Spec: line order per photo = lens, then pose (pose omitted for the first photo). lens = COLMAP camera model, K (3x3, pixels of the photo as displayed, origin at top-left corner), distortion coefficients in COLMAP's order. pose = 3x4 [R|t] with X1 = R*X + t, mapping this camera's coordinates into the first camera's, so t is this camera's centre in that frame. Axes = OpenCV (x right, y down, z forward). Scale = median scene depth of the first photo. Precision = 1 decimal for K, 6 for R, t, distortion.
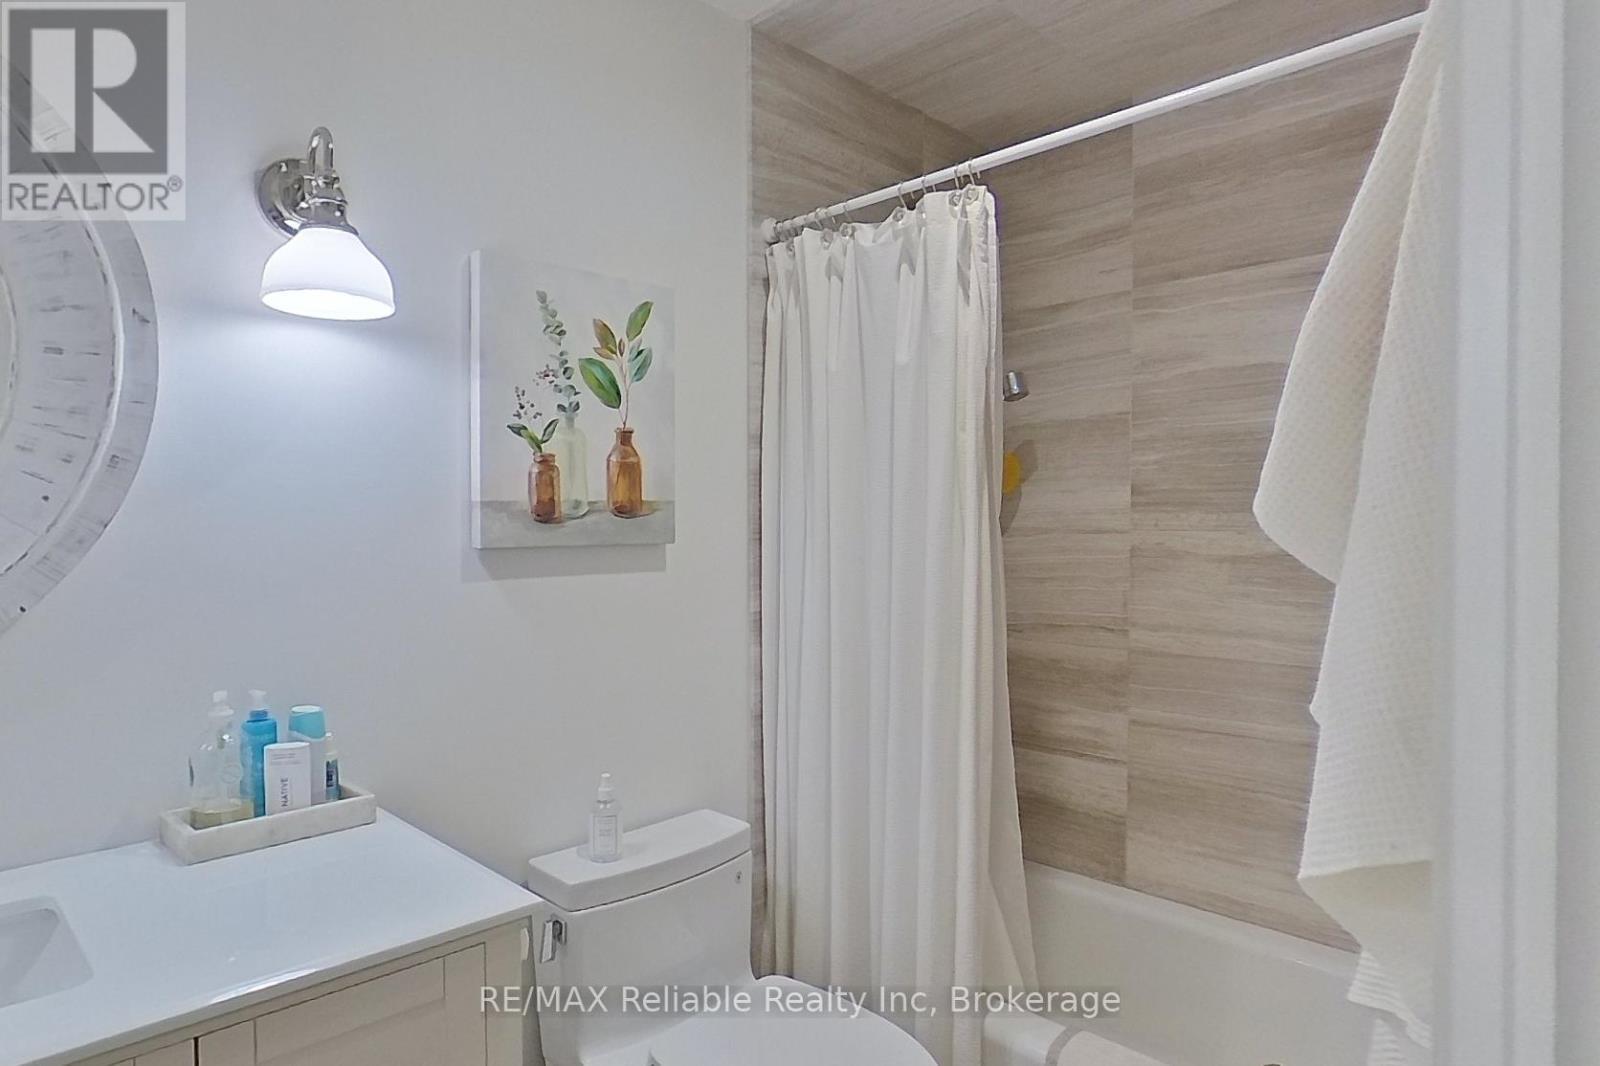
lens RADIAL K [[938.5, 0, 798.5], [0, 938.5, 538.2], [0, 0, 1]] dist [-0.002989, -0.000295]
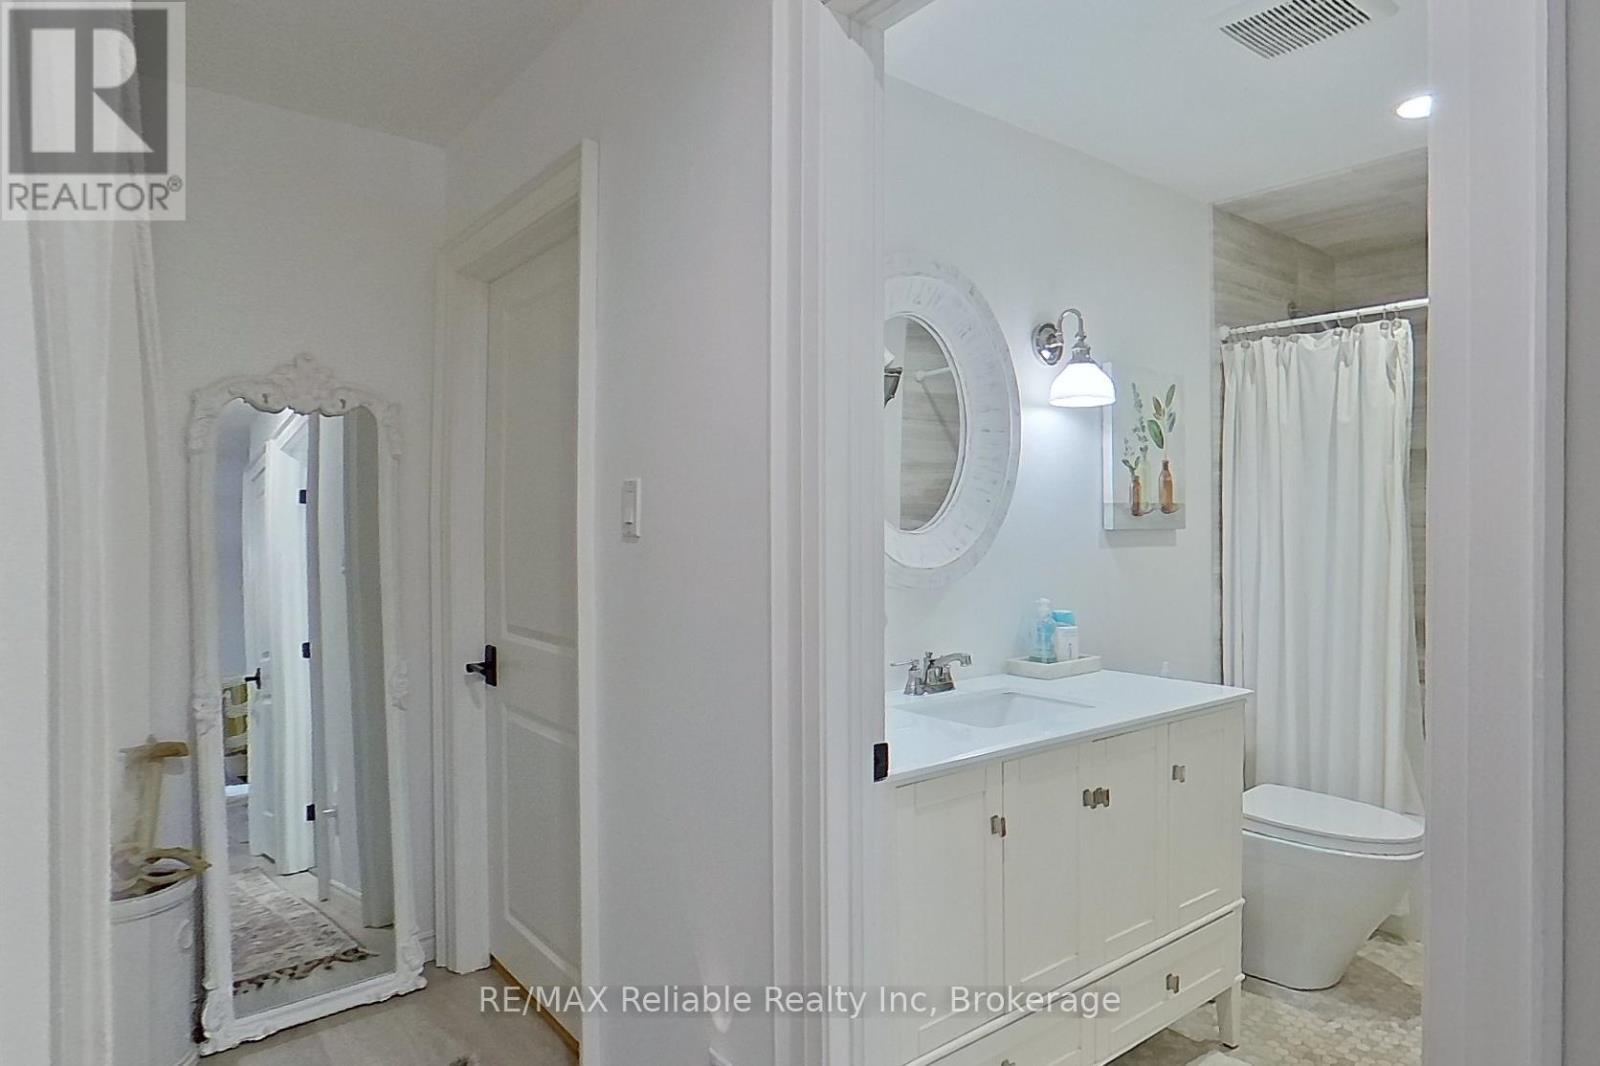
lens RADIAL K [[931.9, 0, 800.2], [0, 931.9, 512.1], [0, 0, 1]] dist [-0.000469, -0.000082]
pose [[0.992444, 0.008756, -0.122388, -0.640884], [-0.012349, 0.999514, -0.028634, 0.032555], [0.122078, 0.029929, 0.992069, -0.748945]]
